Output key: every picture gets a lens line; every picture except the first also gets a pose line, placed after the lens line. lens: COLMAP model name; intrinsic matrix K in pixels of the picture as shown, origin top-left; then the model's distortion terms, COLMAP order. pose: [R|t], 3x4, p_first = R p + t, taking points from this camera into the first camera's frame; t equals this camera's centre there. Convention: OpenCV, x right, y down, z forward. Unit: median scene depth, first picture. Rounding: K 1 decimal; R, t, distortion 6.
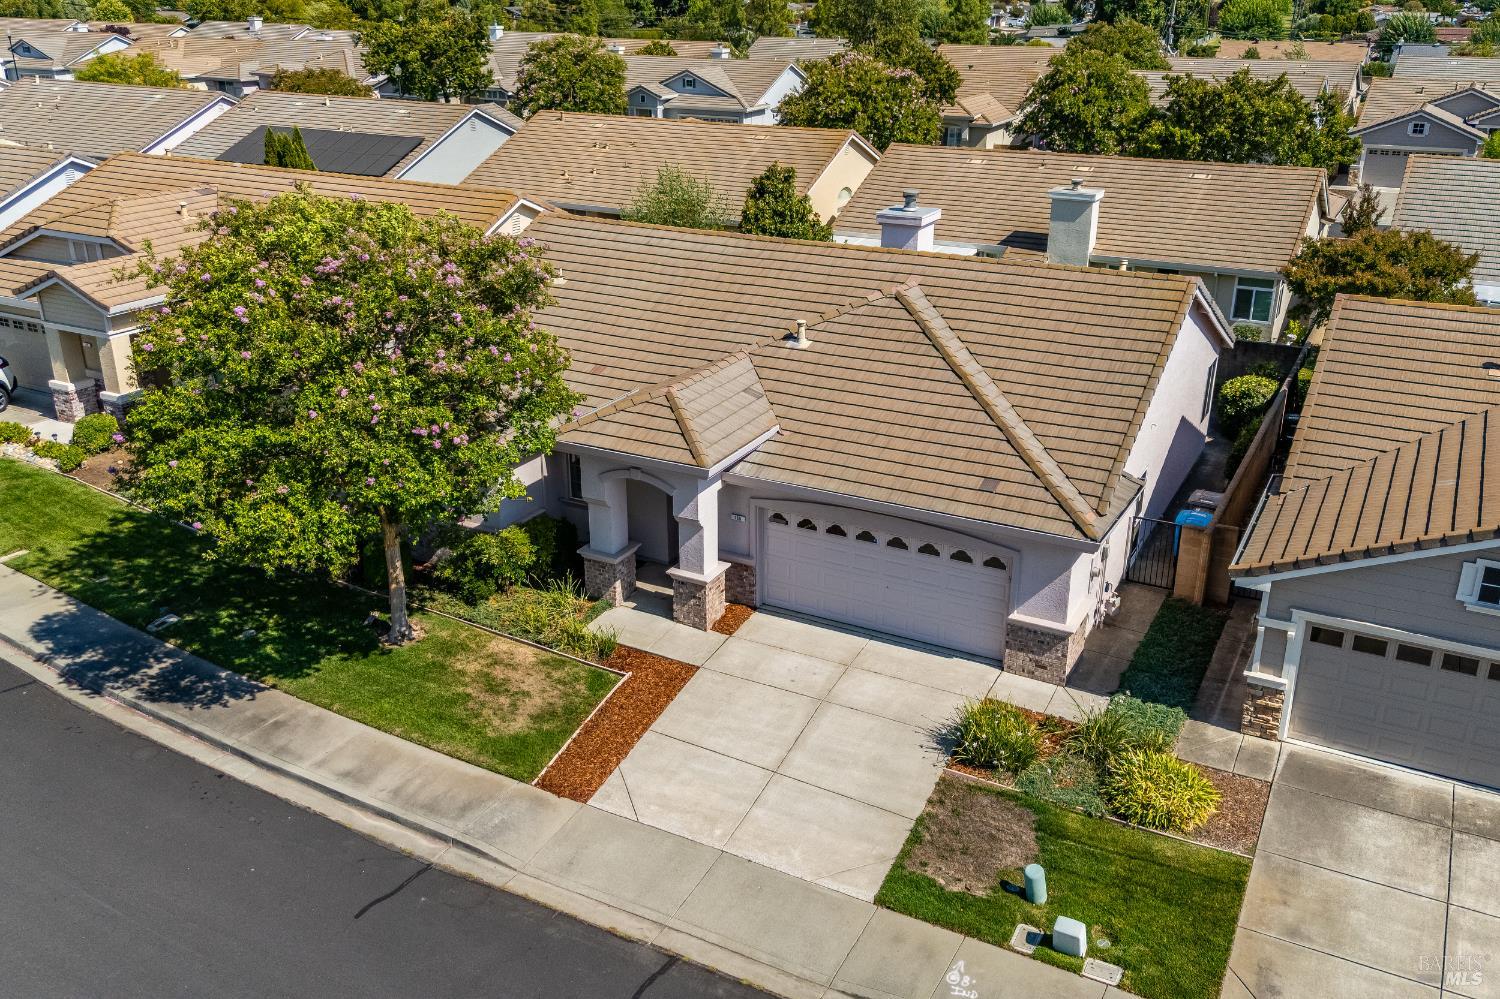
lens RADIAL K [[1303.0, 0, 749.9], [0, 1303.0, 505.6], [0, 0, 1]] dist [0.072531, -0.081120]
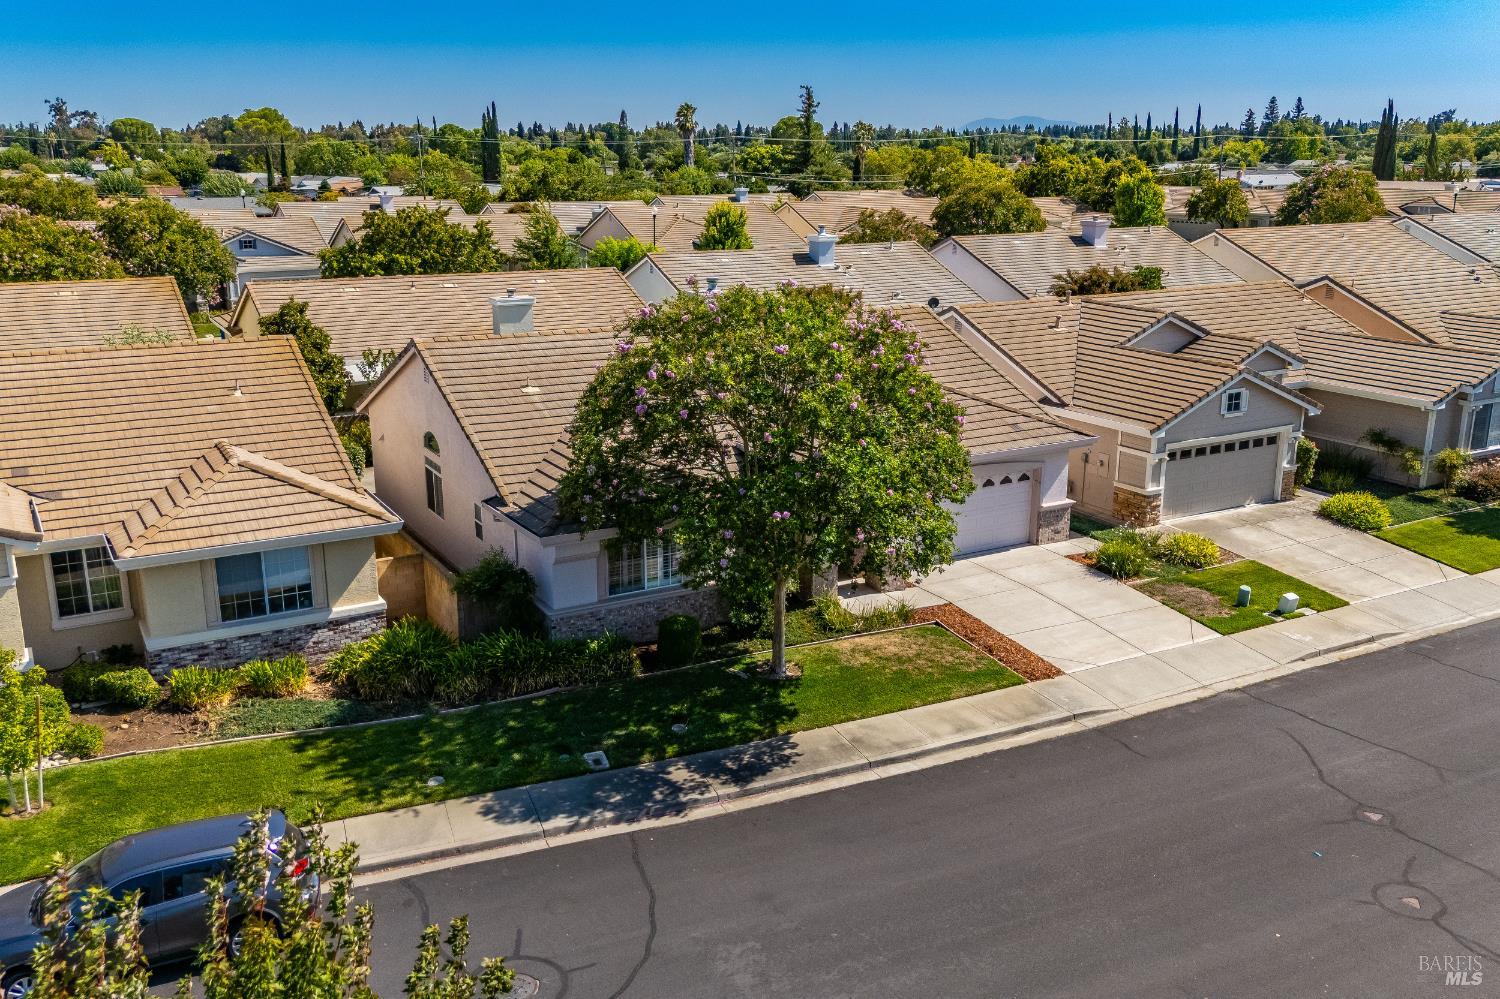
lens RADIAL K [[1303.0, 0, 745.2], [0, 1303.0, 501.9], [0, 0, 1]] dist [0.072531, -0.081120]
pose [[0.539323, -0.228157, 0.810601, -1.254853], [0.319873, 0.945953, 0.053431, -0.117251], [-0.778981, 0.230472, 0.583156, 0.362321]]
